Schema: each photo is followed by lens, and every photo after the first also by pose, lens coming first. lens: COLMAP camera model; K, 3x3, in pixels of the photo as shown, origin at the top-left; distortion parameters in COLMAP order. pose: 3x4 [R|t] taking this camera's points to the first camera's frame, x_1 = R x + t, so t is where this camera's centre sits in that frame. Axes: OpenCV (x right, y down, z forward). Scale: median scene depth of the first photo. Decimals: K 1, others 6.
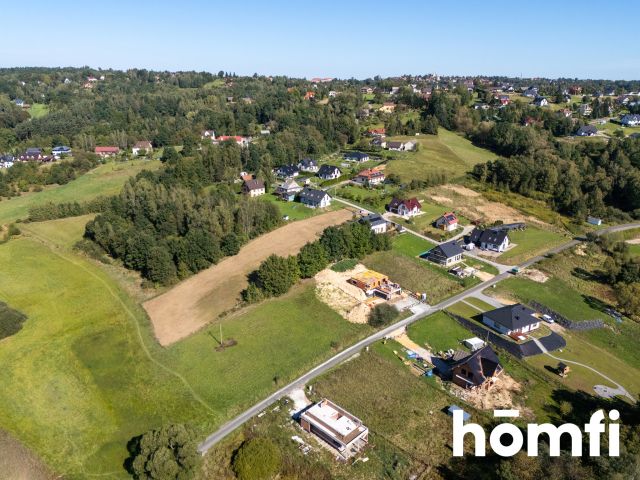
lens RADIAL K [[470.6, 0, 320.0], [0, 470.6, 240.0], [0, 0, 1]] dist [0.056315, -0.038263]
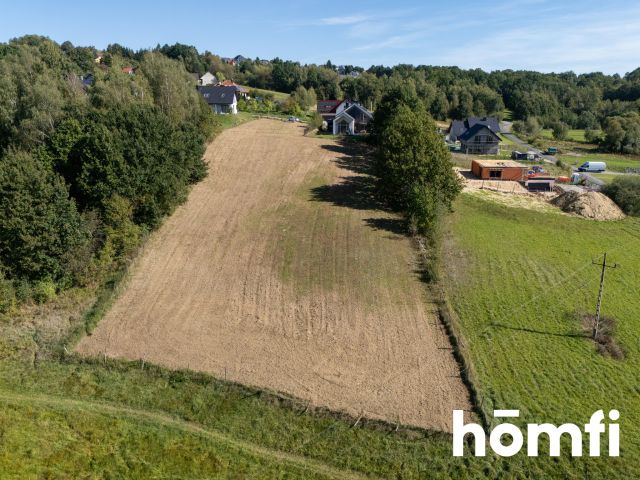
lens RADIAL K [[470.6, 0, 320.0], [0, 470.6, 240.0], [0, 0, 1]] dist [0.056315, -0.038263]
pose [[0.746892, -0.198298, 0.634689, -0.380110], [0.212997, 0.975552, 0.054143, 0.083013], [-0.629909, 0.094748, 0.770868, 0.653617]]
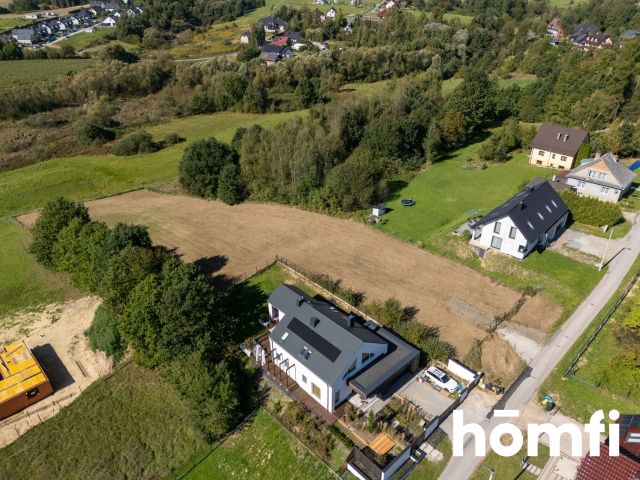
lens RADIAL K [[470.6, 0, 320.0], [0, 470.6, 240.0], [0, 0, 1]] dist [0.056315, -0.038263]
pose [[0.034362, 0.490901, -0.870538, 0.359970], [-0.308788, 0.833648, 0.457910, -0.238847], [0.950510, 0.253077, 0.180230, 1.046946]]
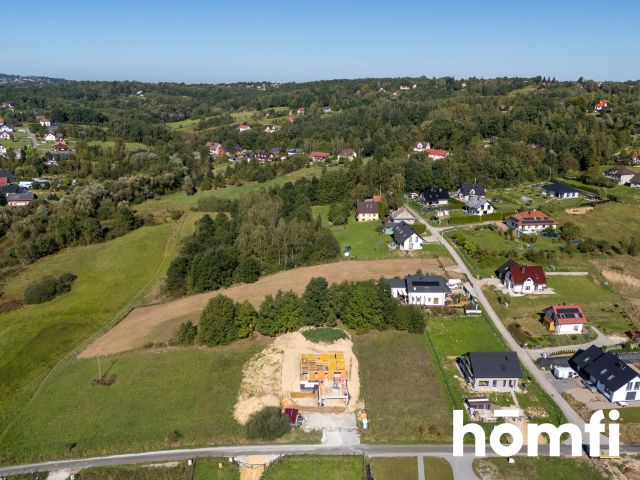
lens RADIAL K [[470.6, 0, 320.0], [0, 470.6, 240.0], [0, 0, 1]] dist [0.056315, -0.038263]
pose [[0.767398, 0.192891, -0.611468, 0.454918], [-0.202055, 0.977835, 0.054883, -0.125355], [0.608502, 0.081433, 0.789363, 0.393729]]
